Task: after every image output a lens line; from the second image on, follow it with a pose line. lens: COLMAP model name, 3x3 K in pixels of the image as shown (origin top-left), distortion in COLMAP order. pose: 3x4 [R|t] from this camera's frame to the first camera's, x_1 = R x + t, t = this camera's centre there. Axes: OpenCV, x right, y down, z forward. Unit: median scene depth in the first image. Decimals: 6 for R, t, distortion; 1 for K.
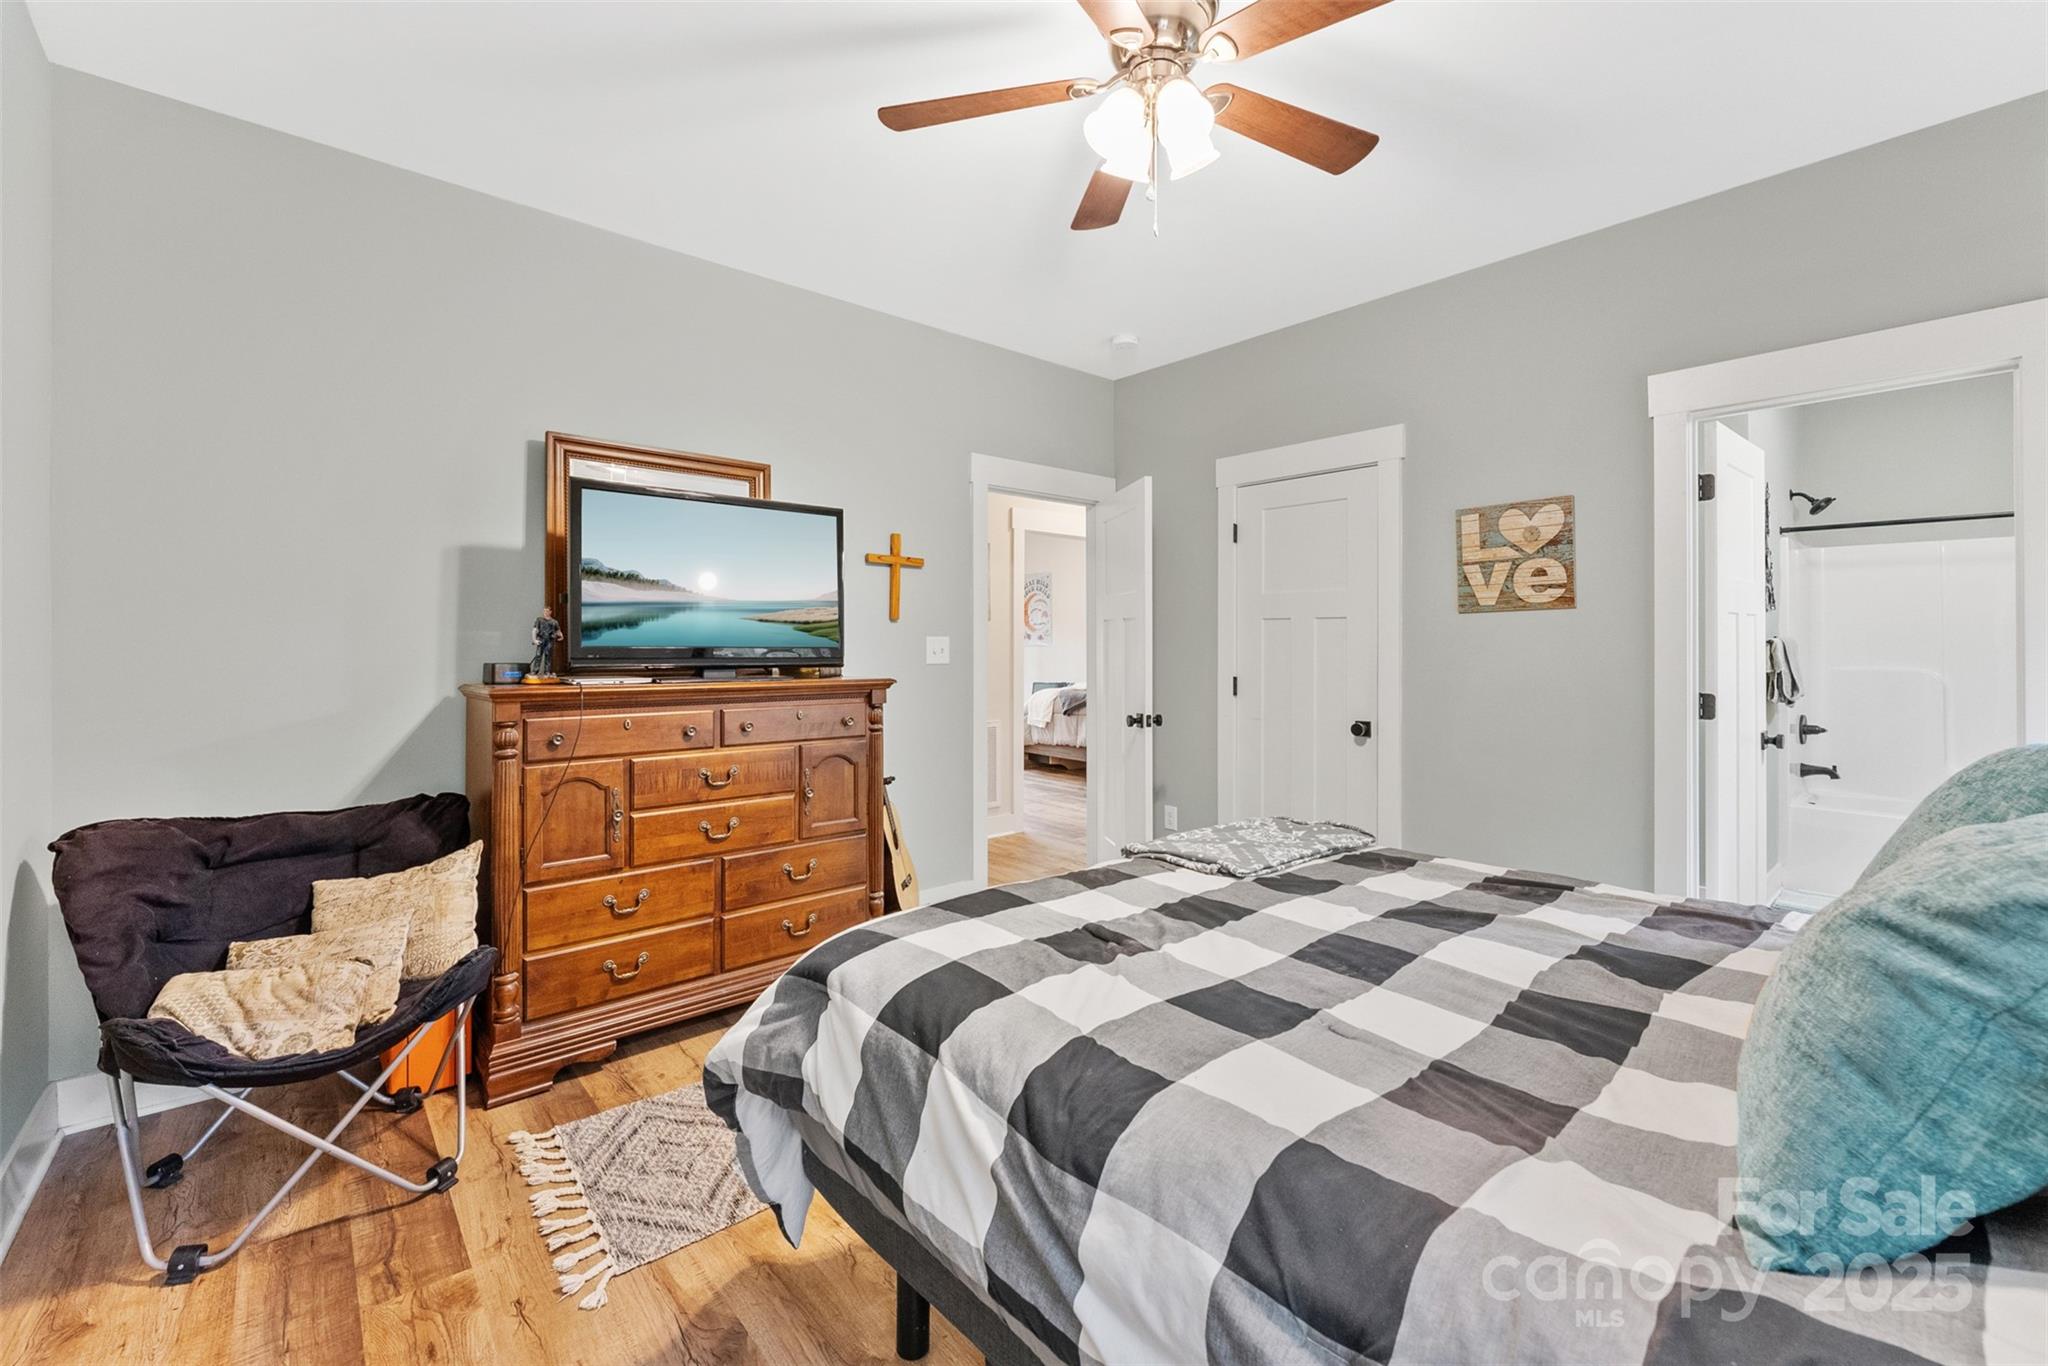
lens RADIAL K [[841.8, 0, 1026.0], [0, 841.8, 648.2], [0, 0, 1]] dist [-0.001406, -0.000033]
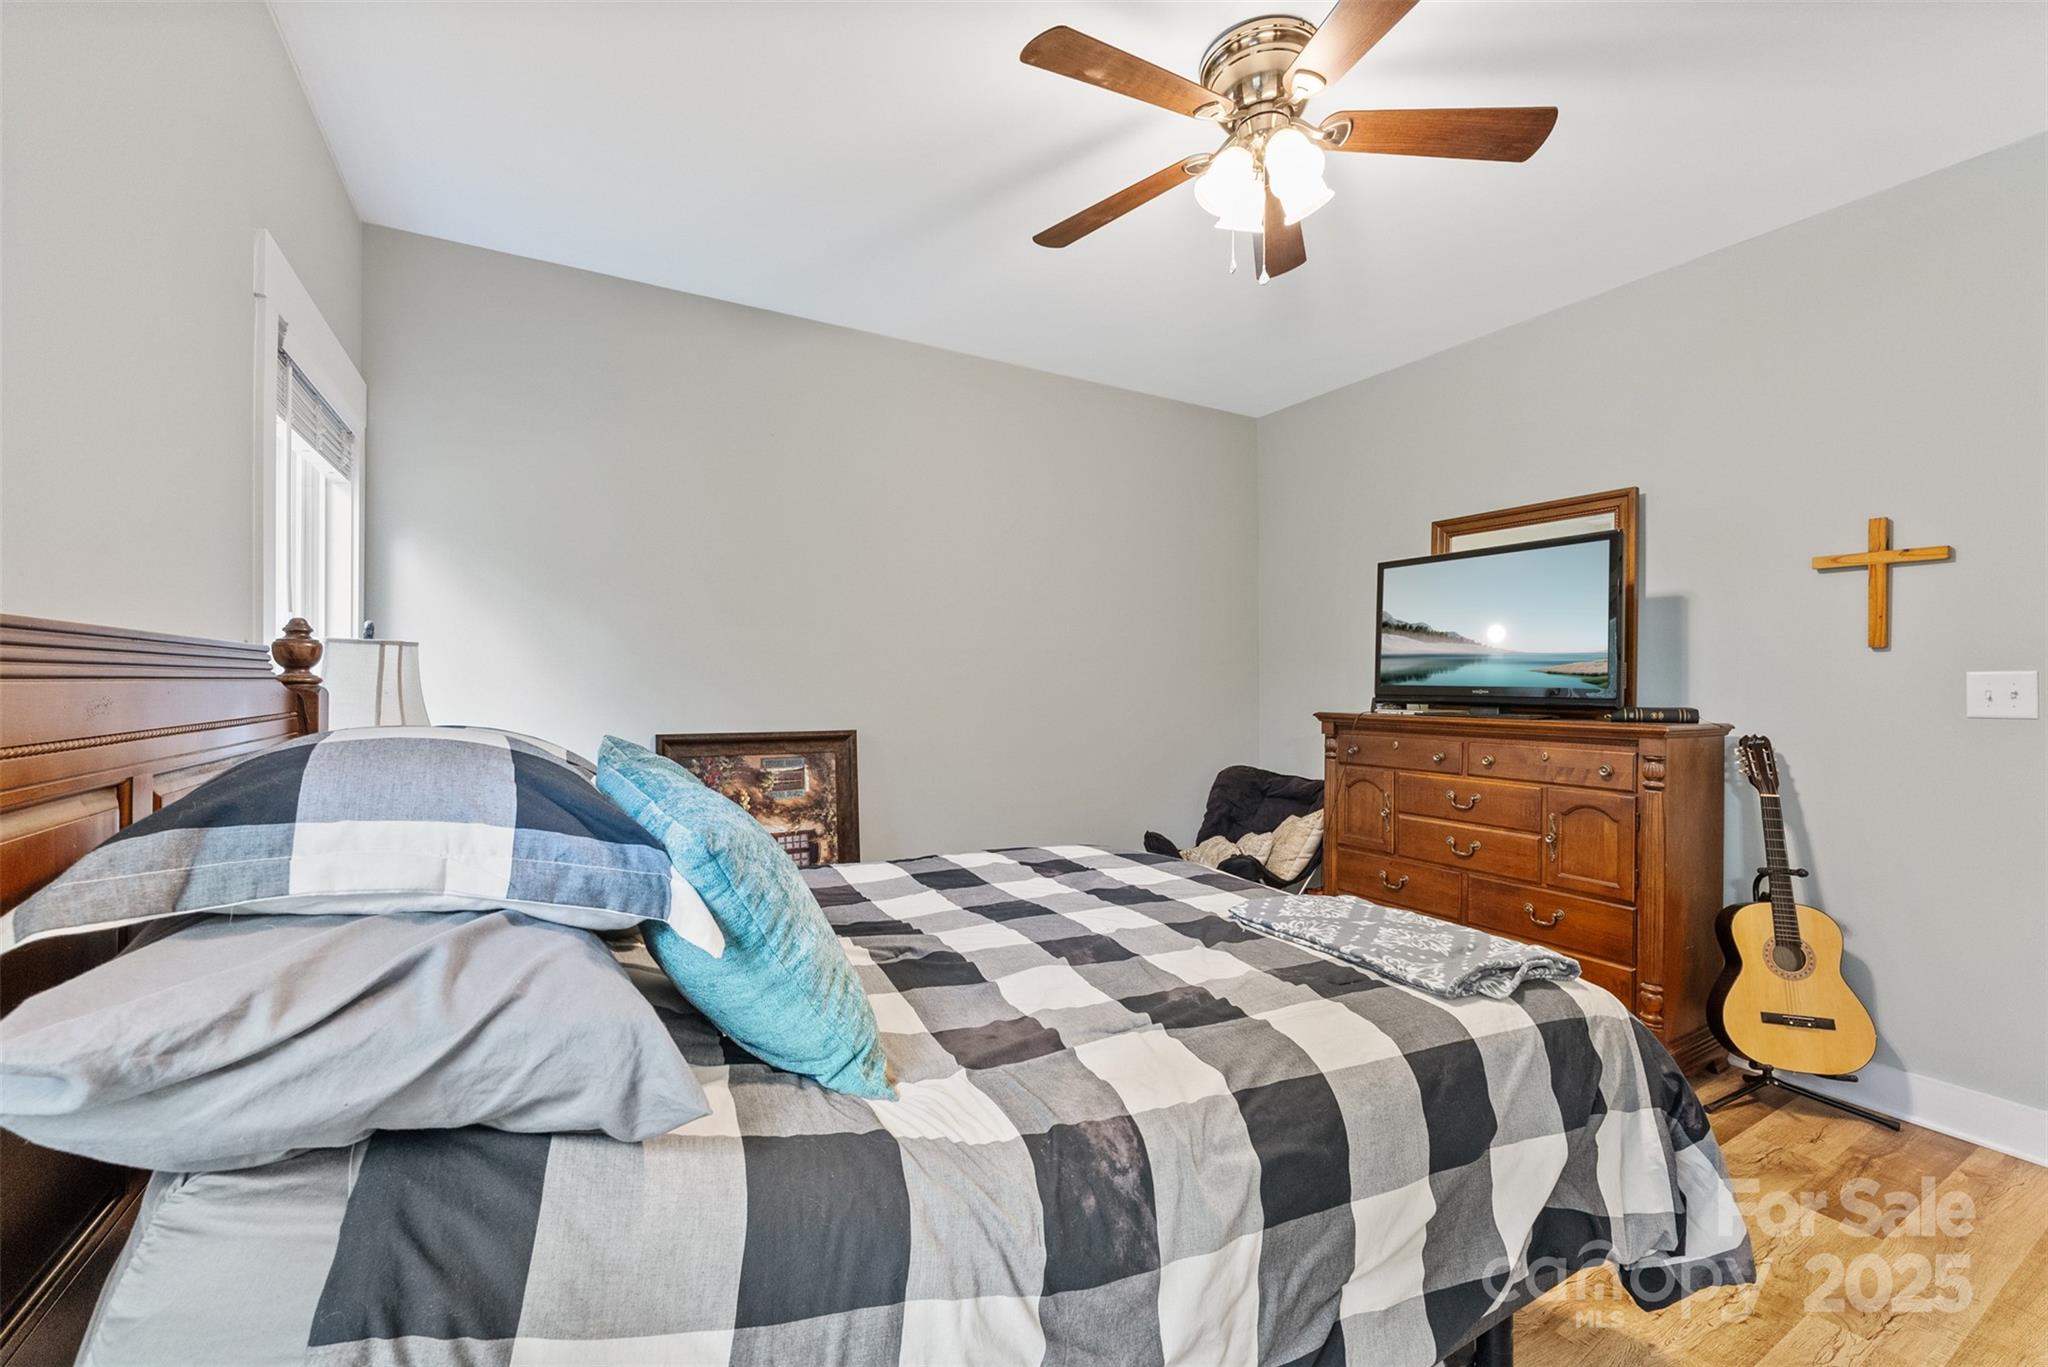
lens RADIAL K [[838.1, 0, 1022.9], [0, 838.1, 680.6], [0, 0, 1]] dist [-0.003440, 0.000345]
pose [[-0.169584, -0.005440, -0.985501, 0.801260], [-0.007613, 0.999962, -0.004210, 0.001229], [0.985486, 0.006789, -0.169619, 0.583018]]
